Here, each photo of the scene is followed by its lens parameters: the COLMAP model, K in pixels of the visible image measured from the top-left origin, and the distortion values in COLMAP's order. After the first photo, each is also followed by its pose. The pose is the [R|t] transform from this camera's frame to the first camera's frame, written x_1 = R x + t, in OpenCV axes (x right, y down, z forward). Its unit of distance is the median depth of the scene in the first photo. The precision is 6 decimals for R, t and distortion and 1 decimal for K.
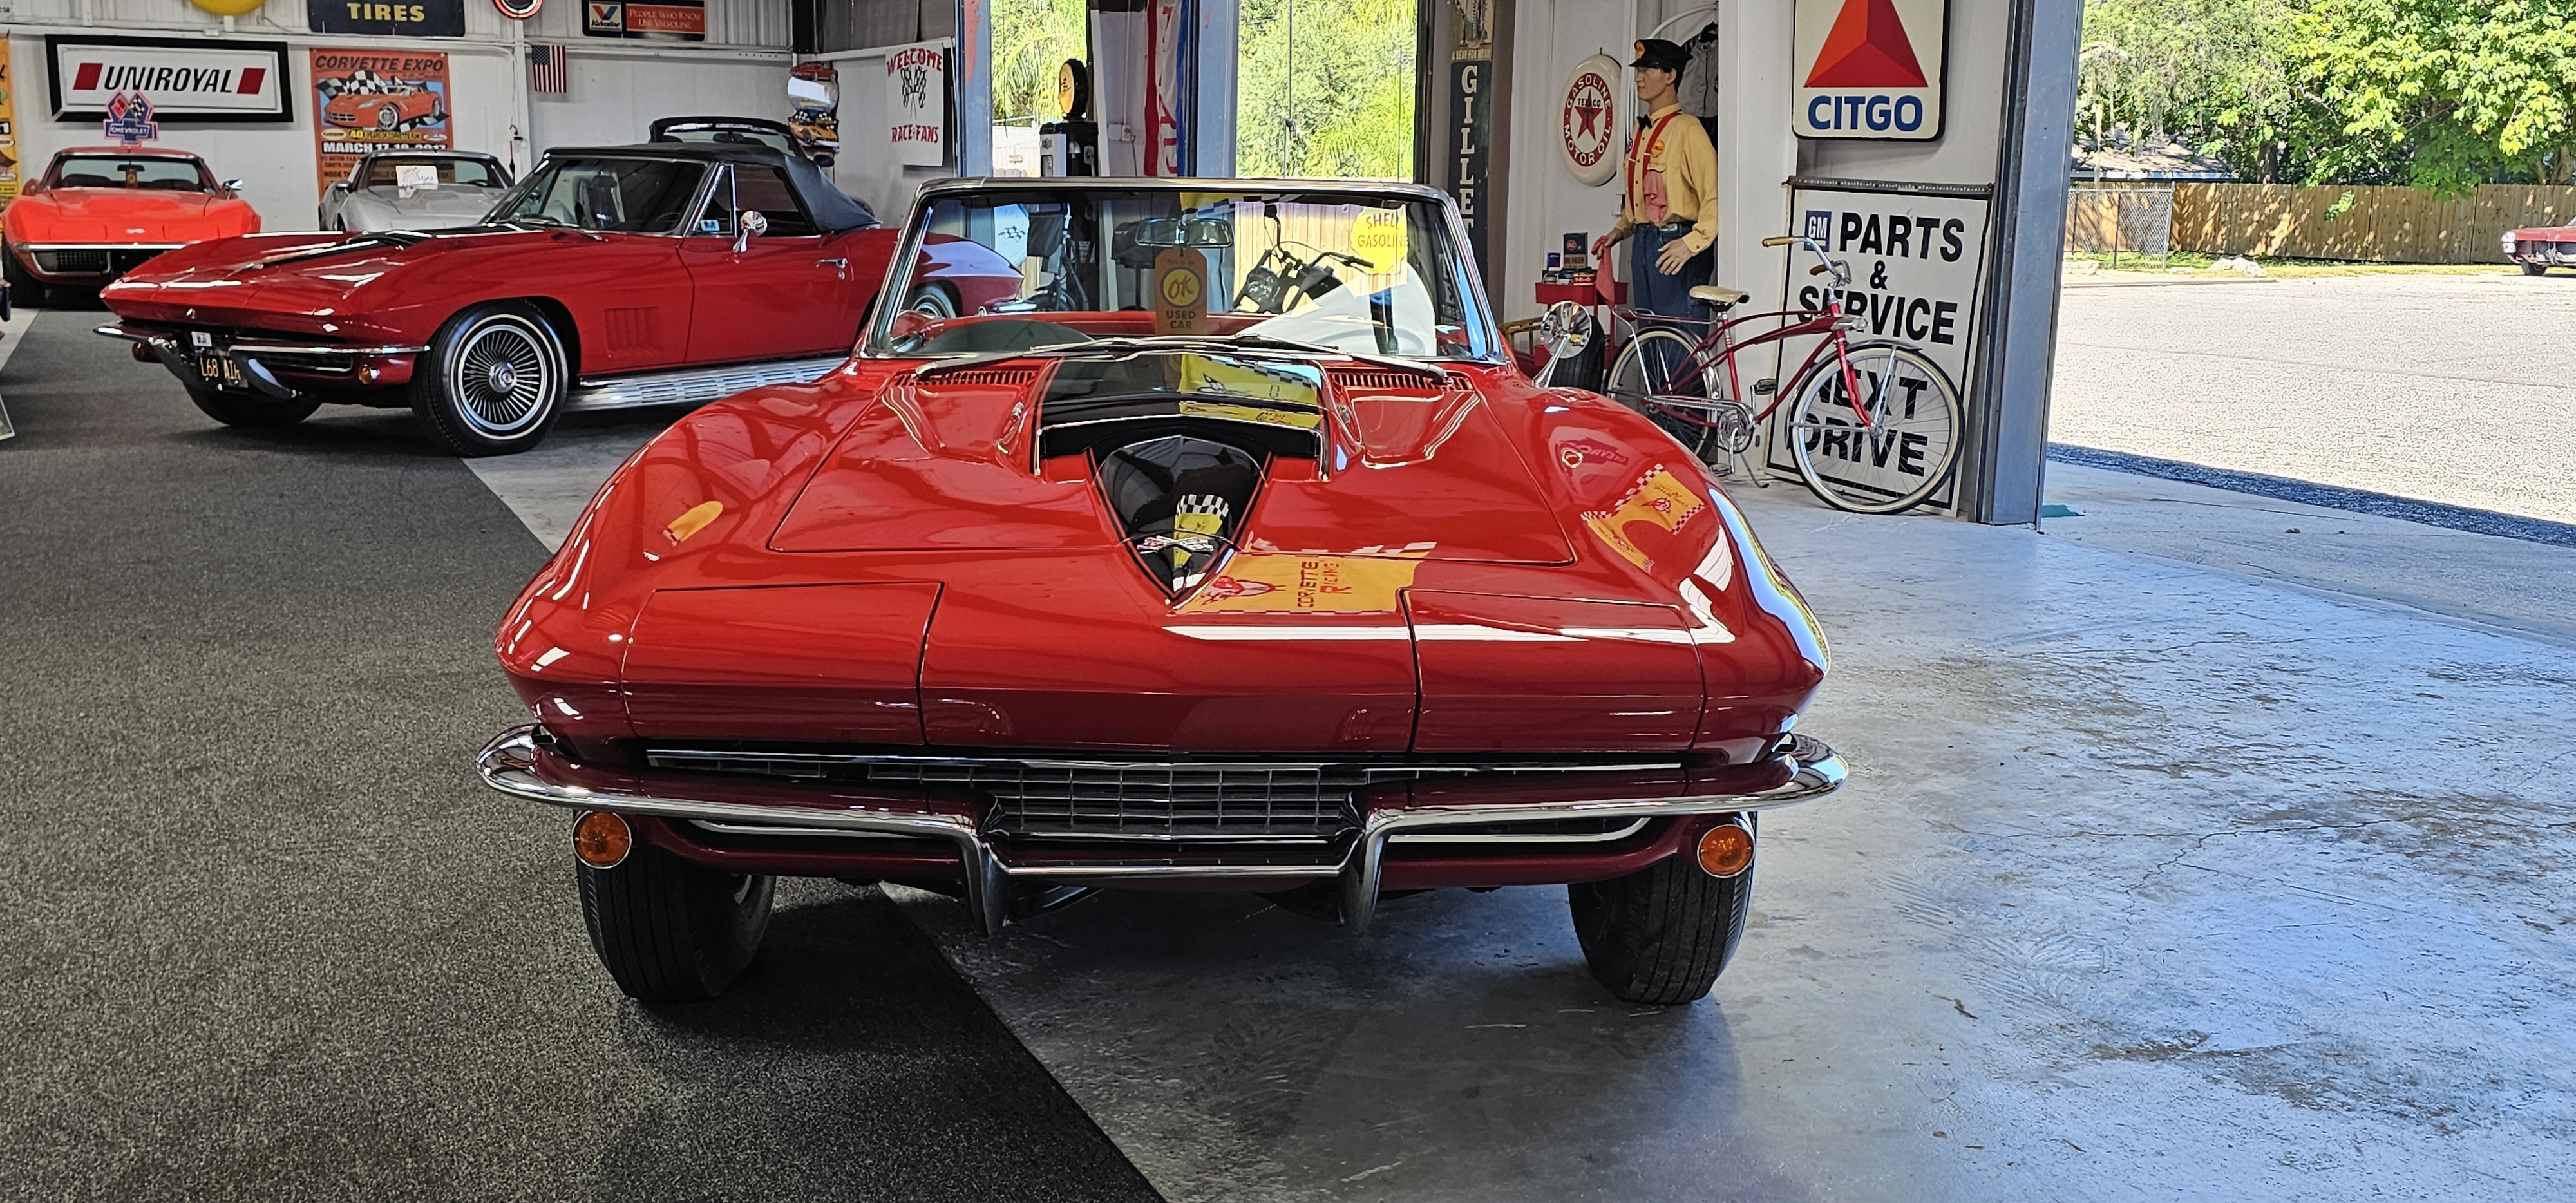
lens RADIAL K [[2407.1, 0, 1301.2], [0, 2407.1, 586.7], [0, 0, 1]] dist [0.046884, 0.000000]
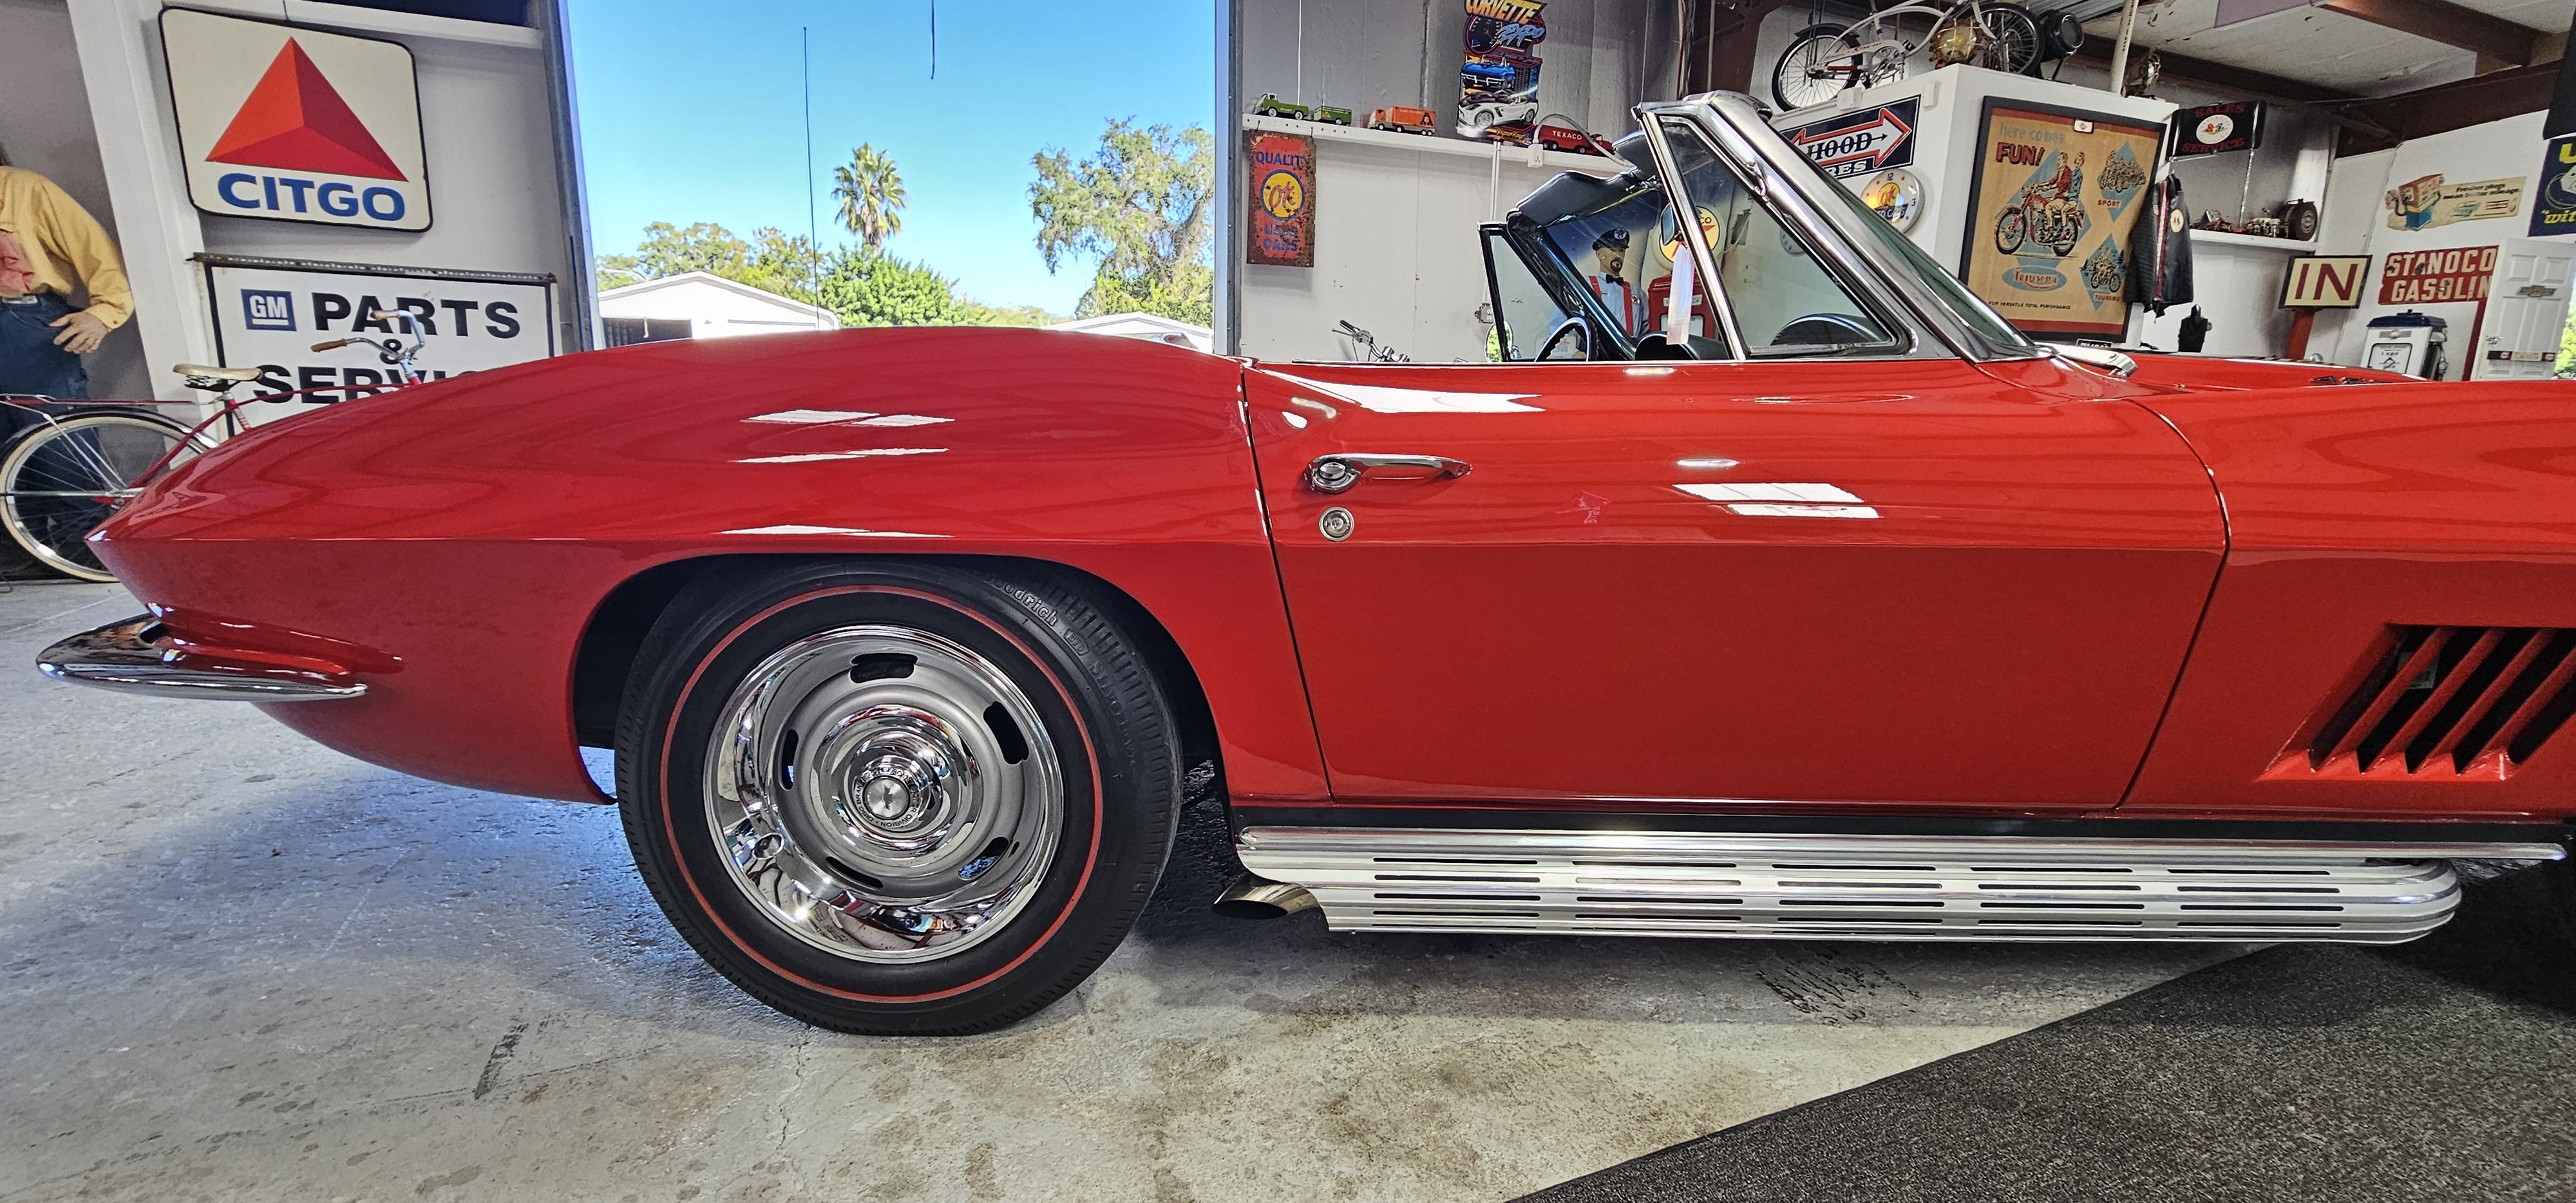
lens RADIAL K [[1059.0, 0, 1276.4], [0, 1059.0, 588.0], [0, 0, 1]] dist [0.000603, -0.001939]
pose [[0.037323, -0.211494, 0.976666, -0.232885], [0.154488, 0.966819, 0.203458, -0.059580], [-0.987289, 0.143289, 0.068758, 0.569865]]
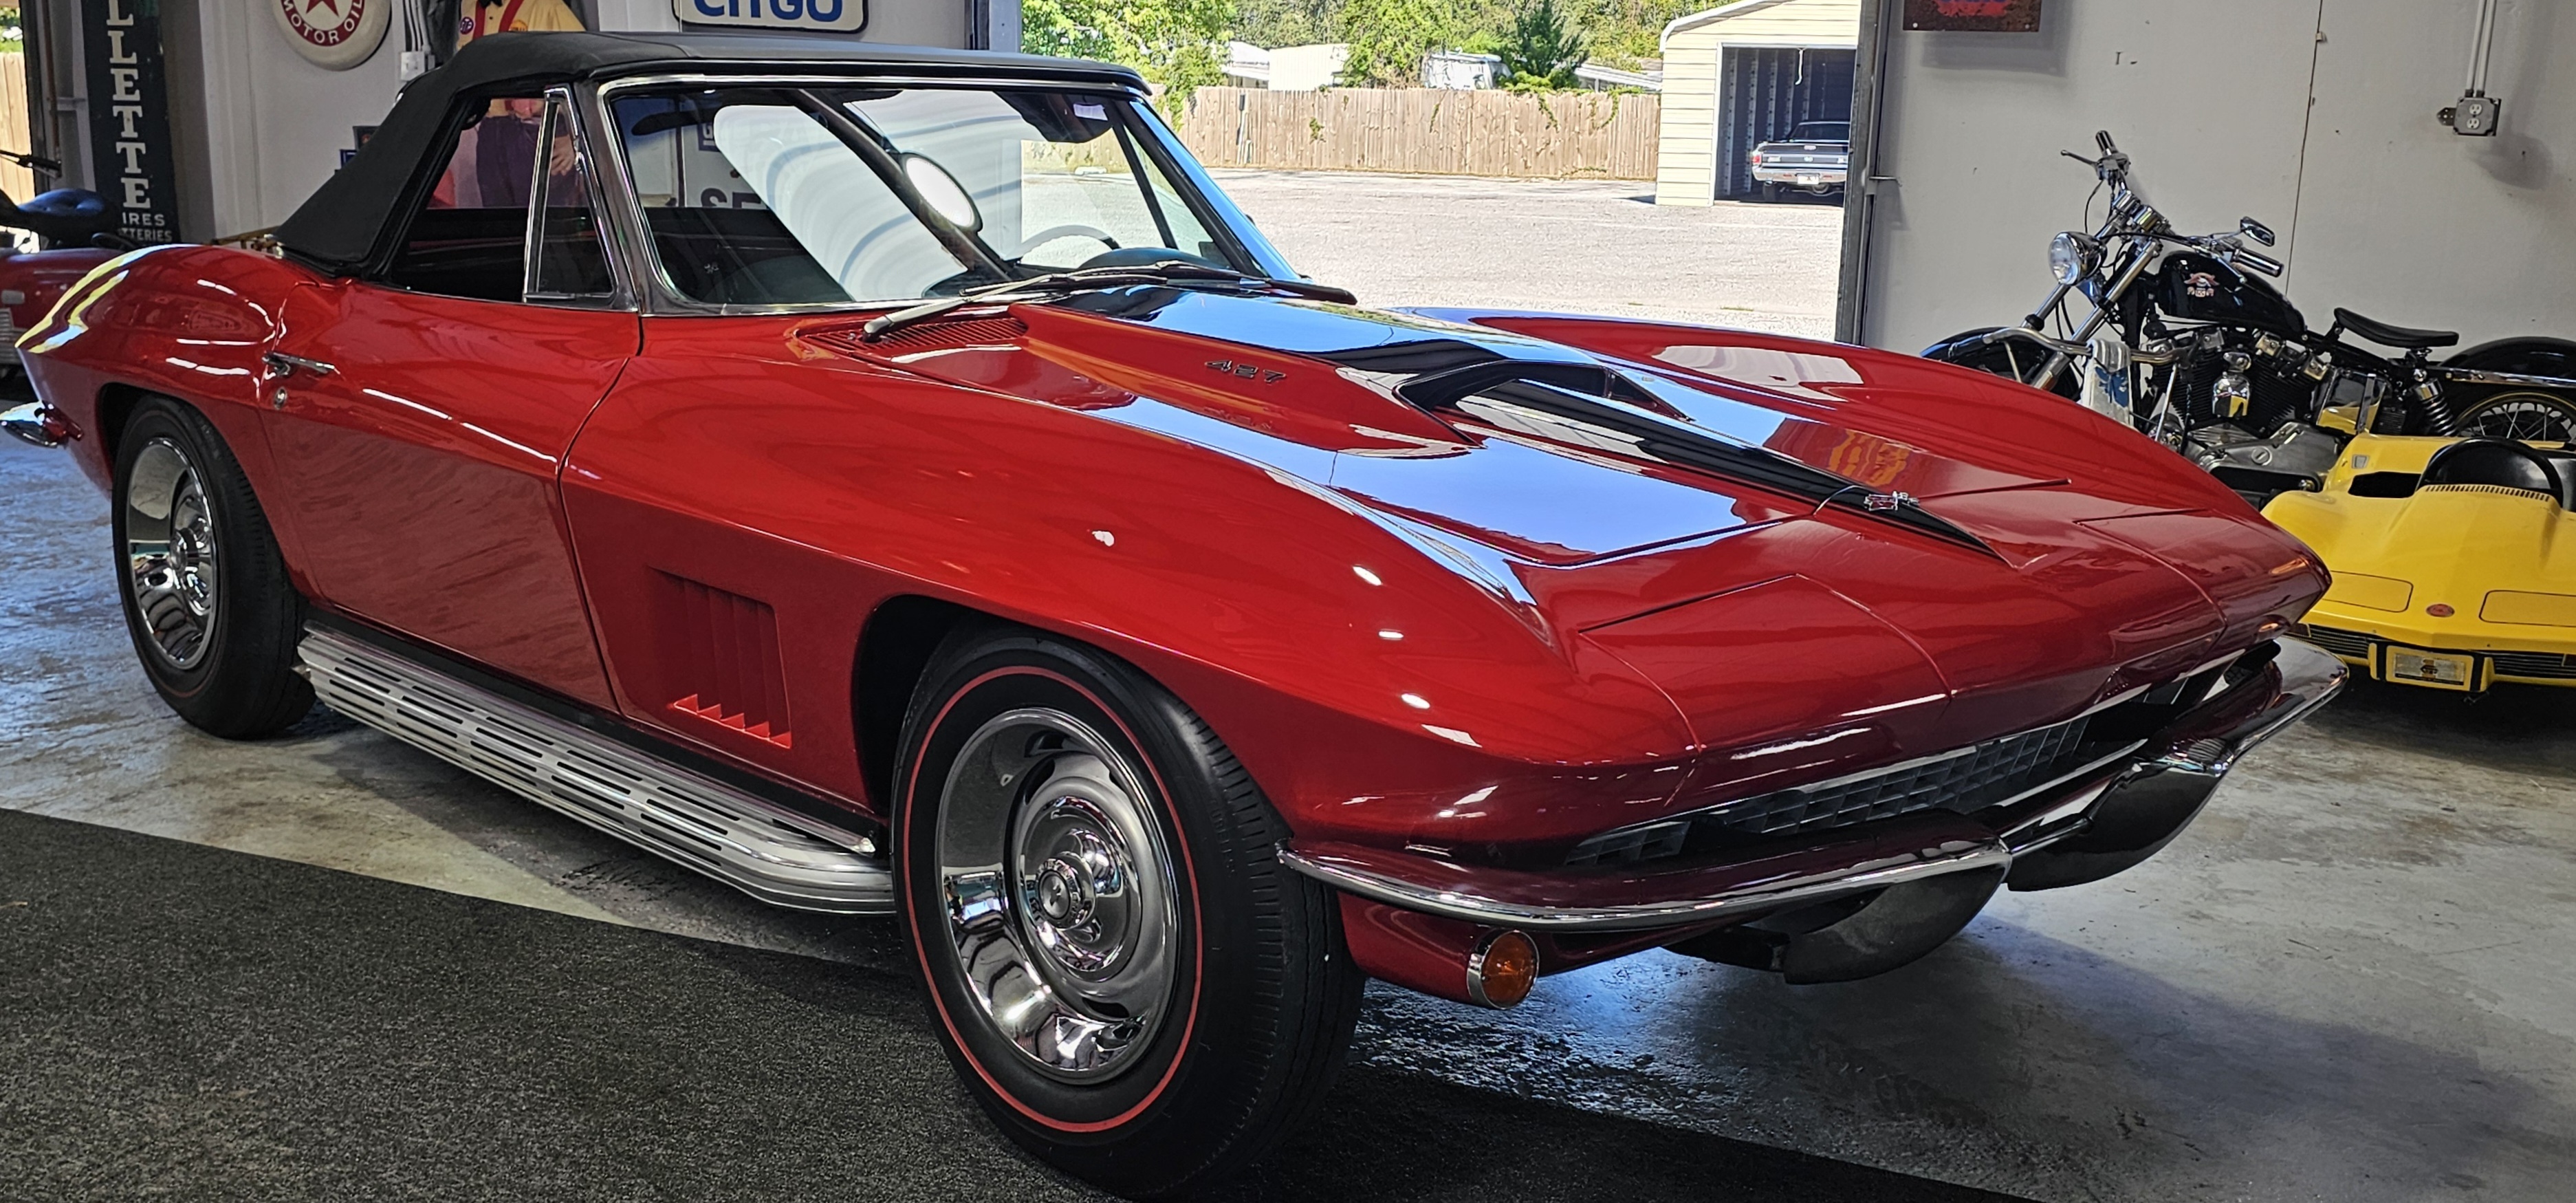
lens RADIAL K [[2407.4, 0, 1342.5], [0, 2407.4, 628.2], [0, 0, 1]] dist [0.046884, 0.000000]
pose [[0.733296, -0.140267, 0.665284, -0.256309], [0.100096, 0.990098, 0.098422, -0.025136], [-0.672502, -0.005580, 0.740075, 0.154470]]
